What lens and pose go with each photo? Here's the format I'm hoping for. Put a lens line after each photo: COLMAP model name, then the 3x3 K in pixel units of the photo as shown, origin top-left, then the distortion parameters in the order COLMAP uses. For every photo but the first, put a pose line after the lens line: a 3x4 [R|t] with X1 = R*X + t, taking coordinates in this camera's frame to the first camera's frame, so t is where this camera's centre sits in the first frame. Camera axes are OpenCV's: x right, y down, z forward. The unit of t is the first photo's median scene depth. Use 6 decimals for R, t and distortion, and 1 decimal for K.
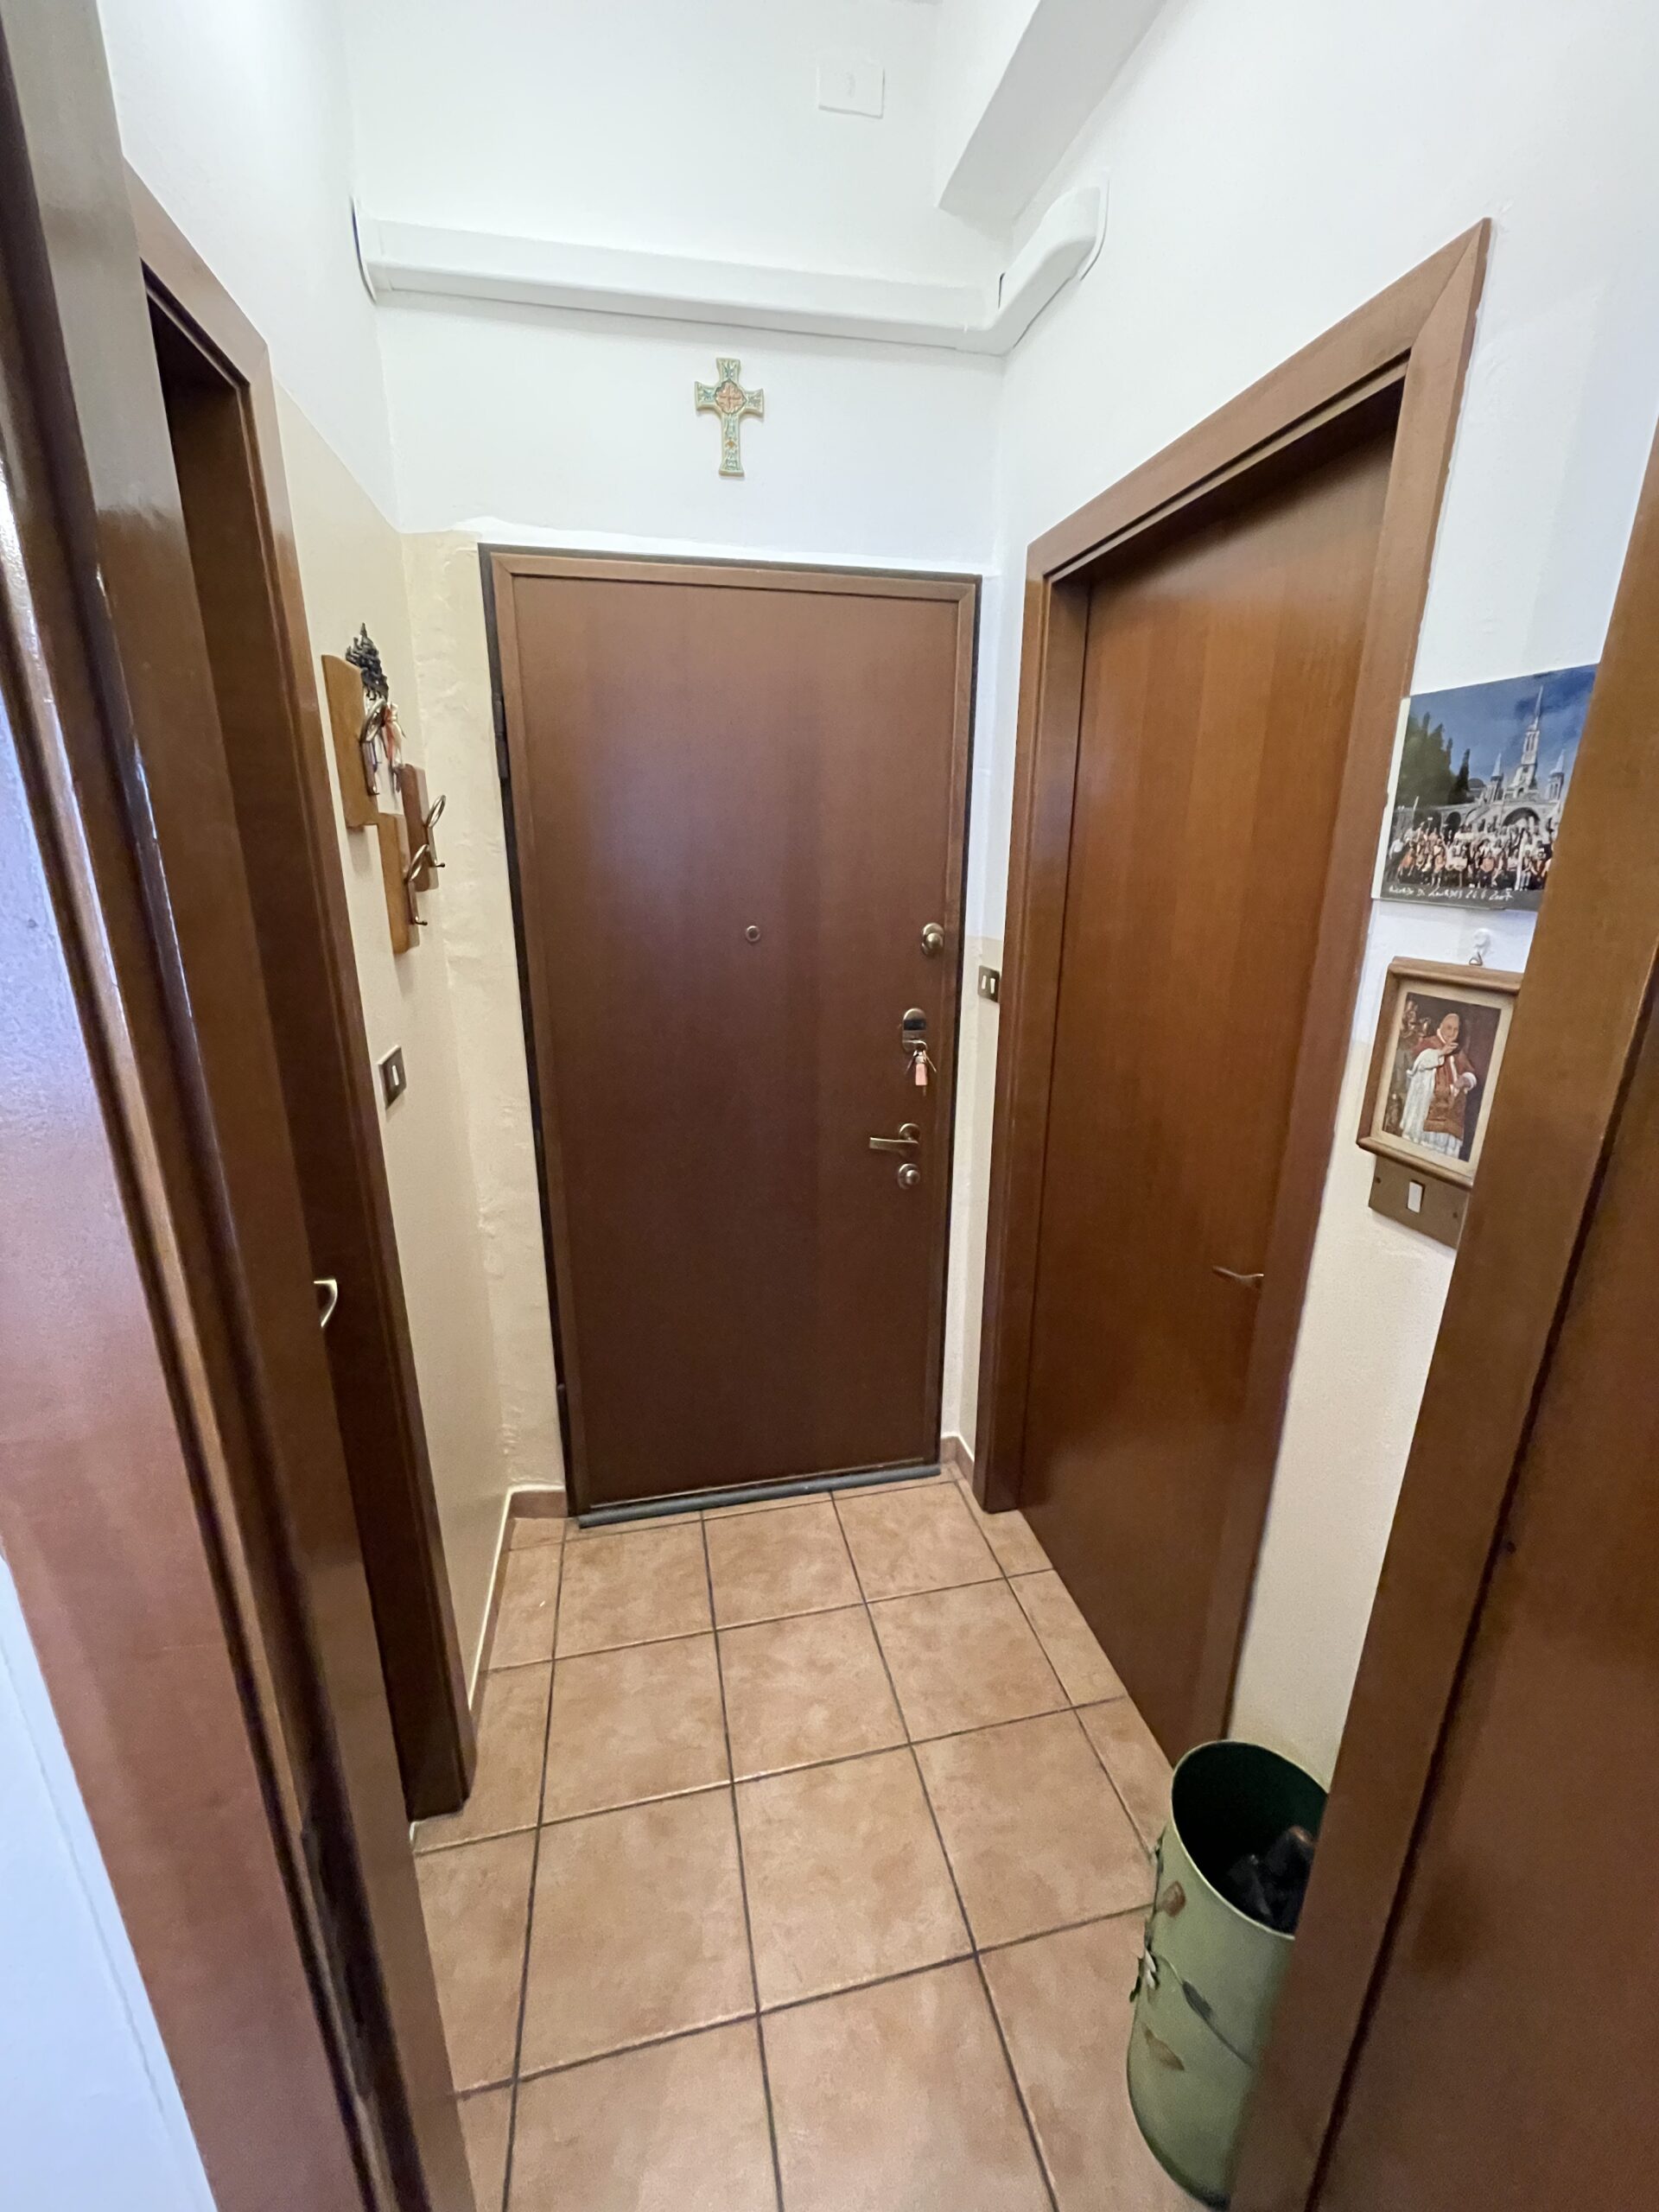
lens RADIAL K [[893.0, 0, 834.1], [0, 893.0, 1108.8], [0, 0, 1]] dist [-0.004235, 0.000437]
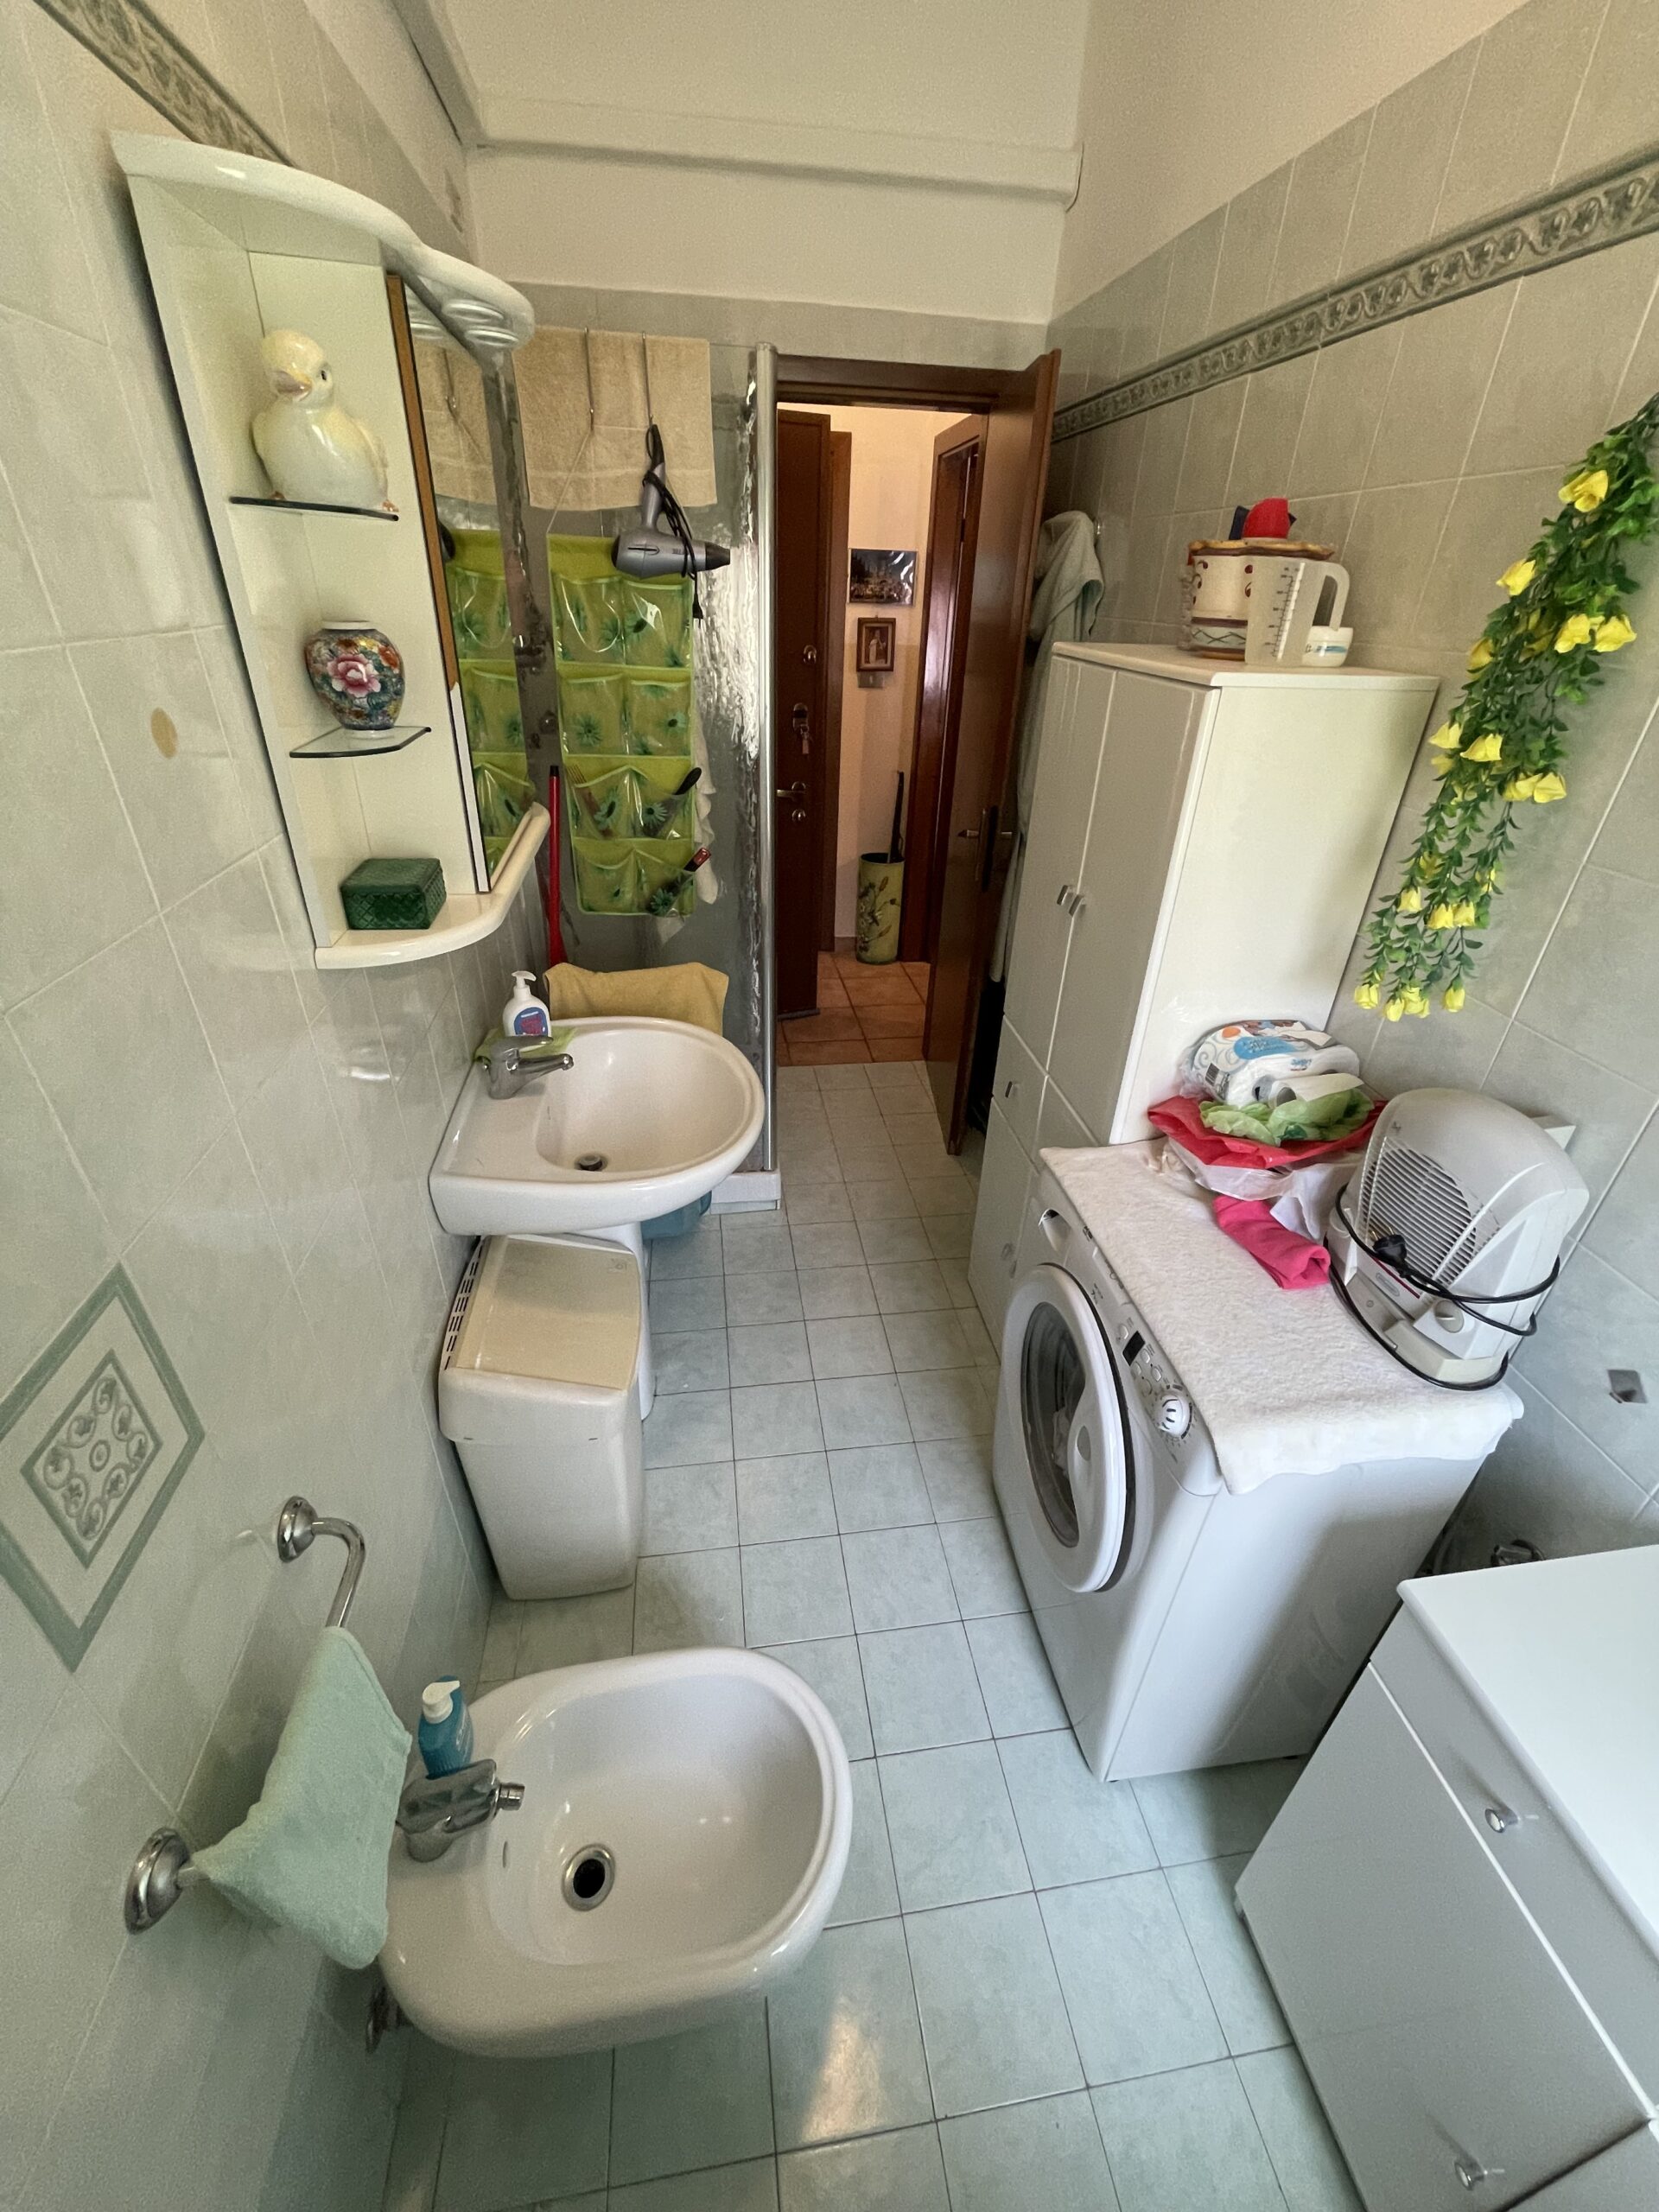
lens RADIAL K [[893.0, 0, 829.1], [0, 893.0, 1104.0], [0, 0, 1]] dist [-0.004235, 0.000437]
pose [[0.068216, -0.507530, 0.858930, -4.227289], [0.256859, 0.840847, 0.476445, -0.287336], [-0.964038, 0.188123, 0.187723, 0.788899]]
